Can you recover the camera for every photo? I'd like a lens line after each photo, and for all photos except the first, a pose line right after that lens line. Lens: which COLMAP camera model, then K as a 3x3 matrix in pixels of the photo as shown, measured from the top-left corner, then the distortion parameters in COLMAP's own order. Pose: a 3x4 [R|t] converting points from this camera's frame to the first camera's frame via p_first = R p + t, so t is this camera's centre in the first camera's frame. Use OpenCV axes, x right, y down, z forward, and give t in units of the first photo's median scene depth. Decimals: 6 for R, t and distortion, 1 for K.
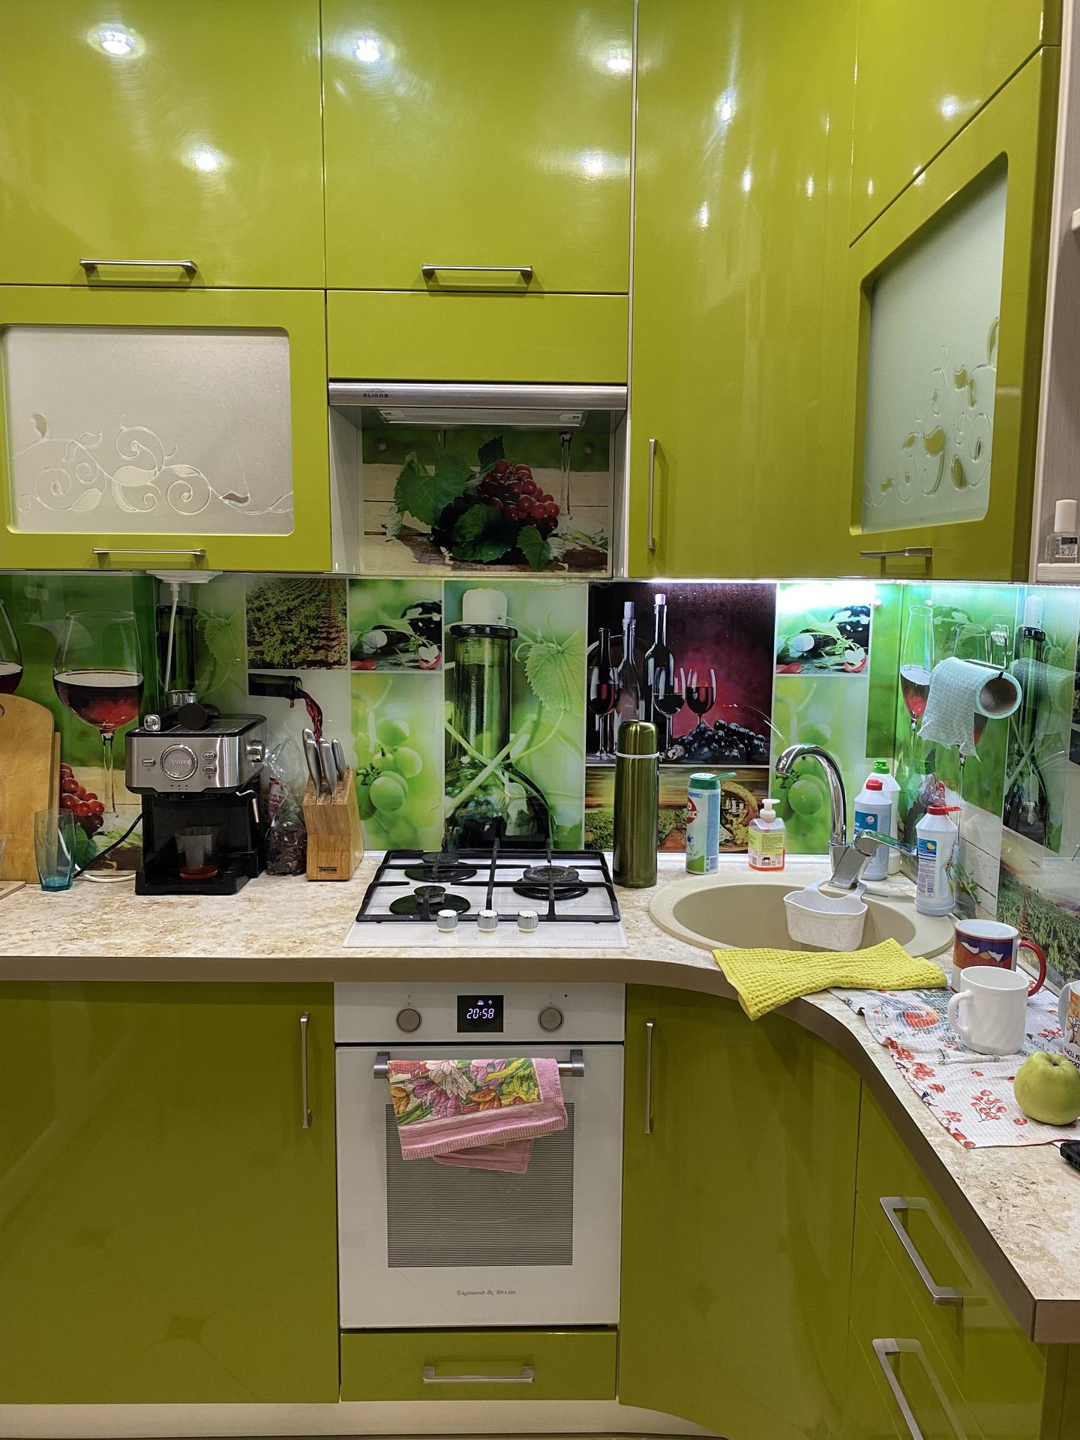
lens RADIAL K [[1084.6, 0, 540.0], [0, 1084.6, 720.0], [0, 0, 1]] dist [0.002769, -0.002043]
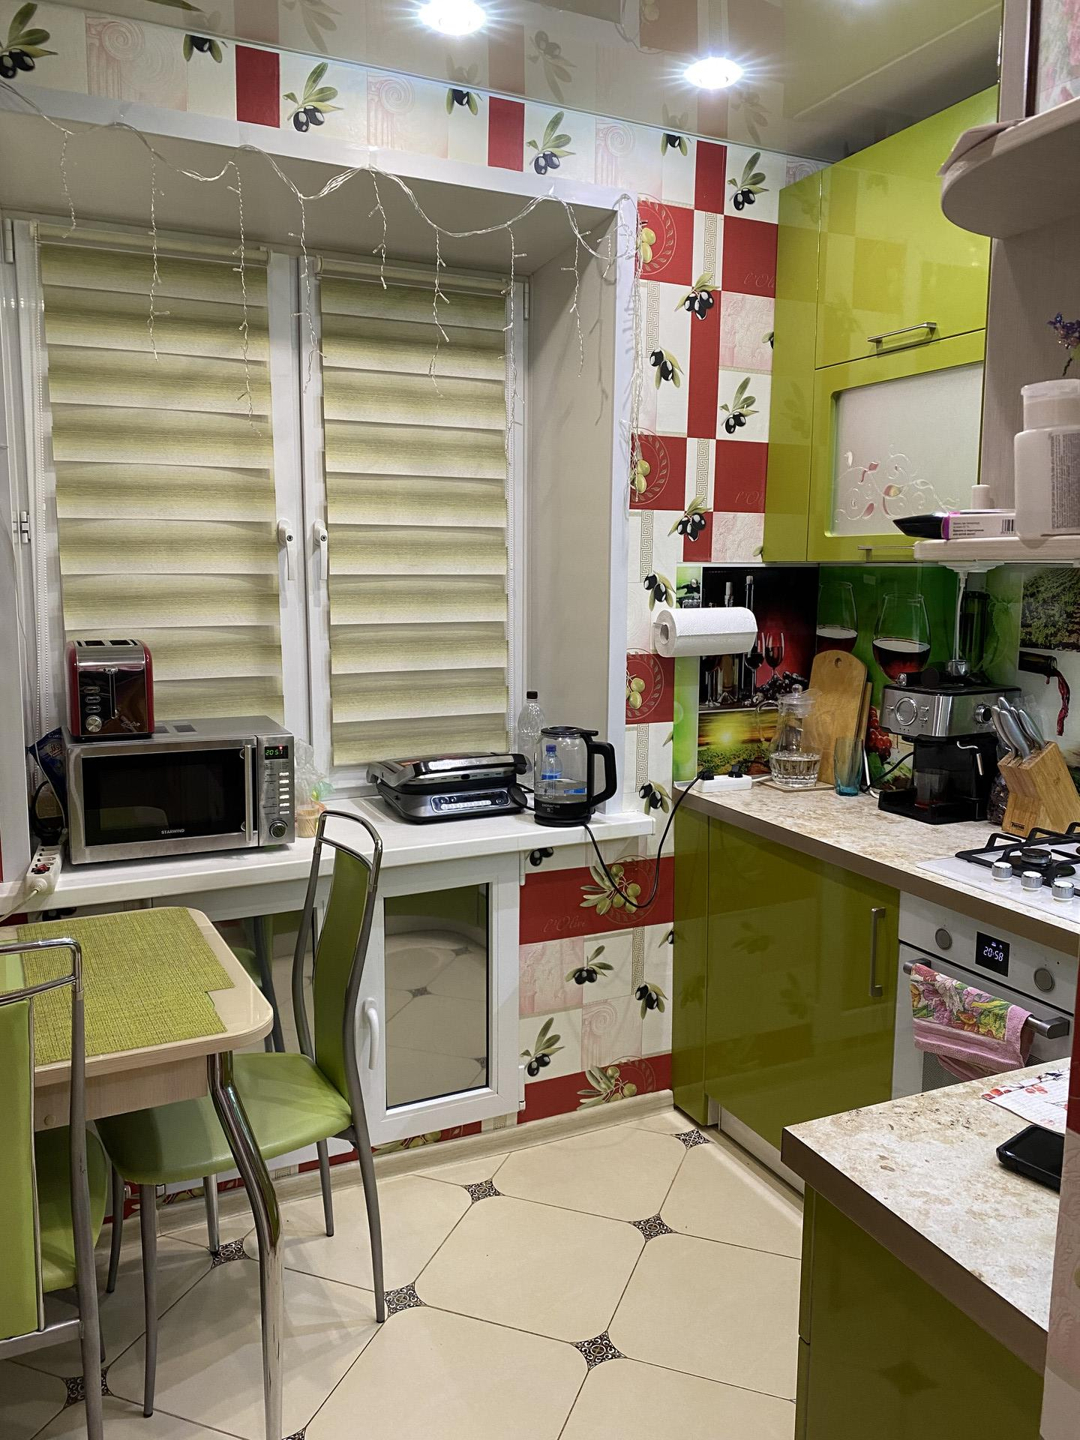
lens RADIAL K [[1080.4, 0, 531.5], [0, 1080.4, 708.2], [0, 0, 1]] dist [0.076162, -0.106922]
pose [[0.405741, 0.117054, -0.906462, 0.688157], [-0.117952, 0.990178, 0.075068, -0.010430], [0.906345, 0.076461, 0.415562, 0.065513]]
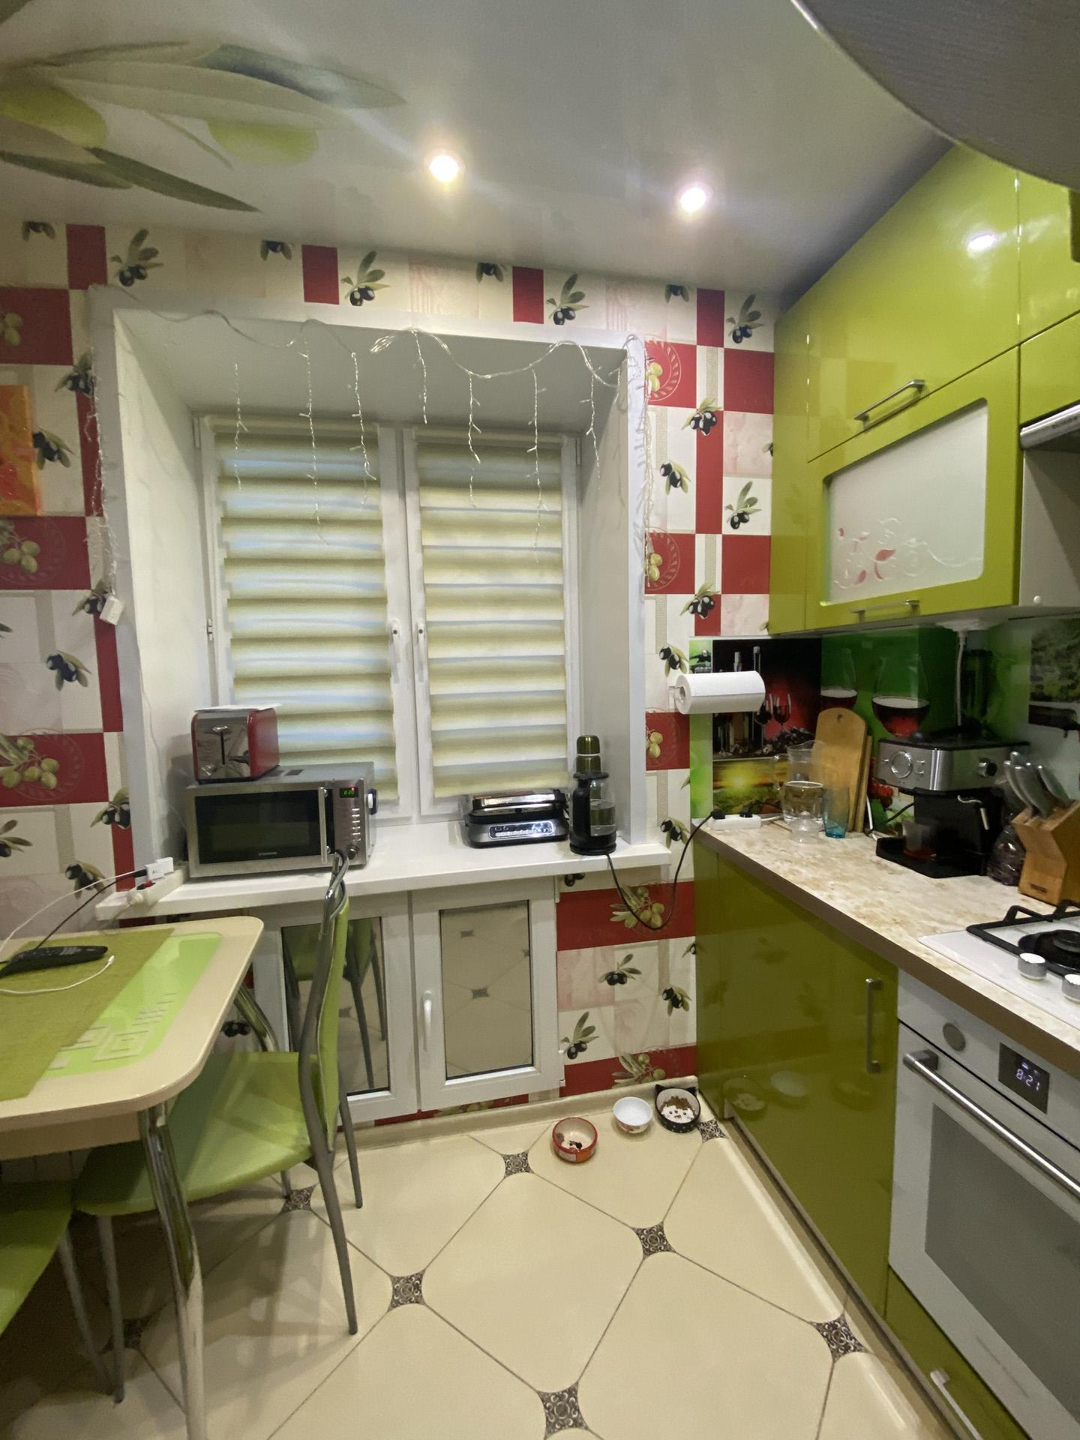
lens RADIAL K [[574.8, 0, 540.0], [0, 574.8, 720.0], [0, 0, 1]] dist [0.033238, -0.024338]
pose [[0.172202, 0.069172, -0.982630, 0.299810], [-0.098892, 0.993706, 0.052621, -0.009301], [0.980085, 0.088113, 0.177958, 0.451952]]
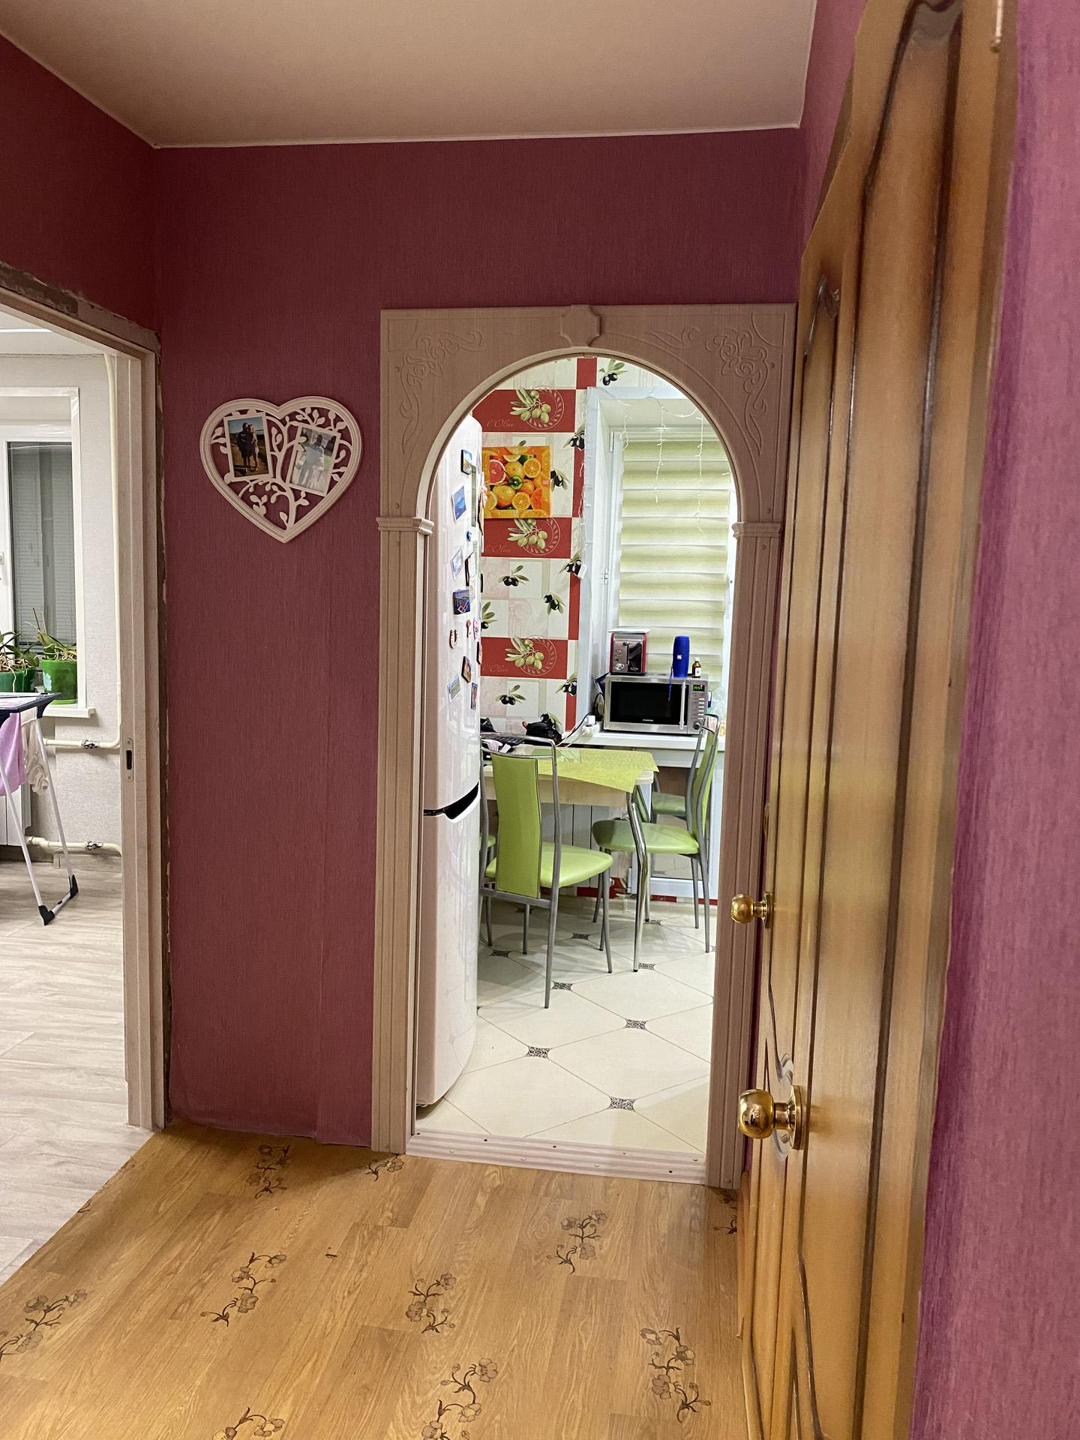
lens RADIAL K [[1080.4, 0, 531.5], [0, 1080.4, 708.2], [0, 0, 1]] dist [0.076162, -0.106922]
pose [[-0.158123, 0.102586, -0.982076, 2.042897], [-0.157002, 0.979323, 0.127578, -0.049345], [0.974858, 0.174361, -0.138747, 0.309187]]
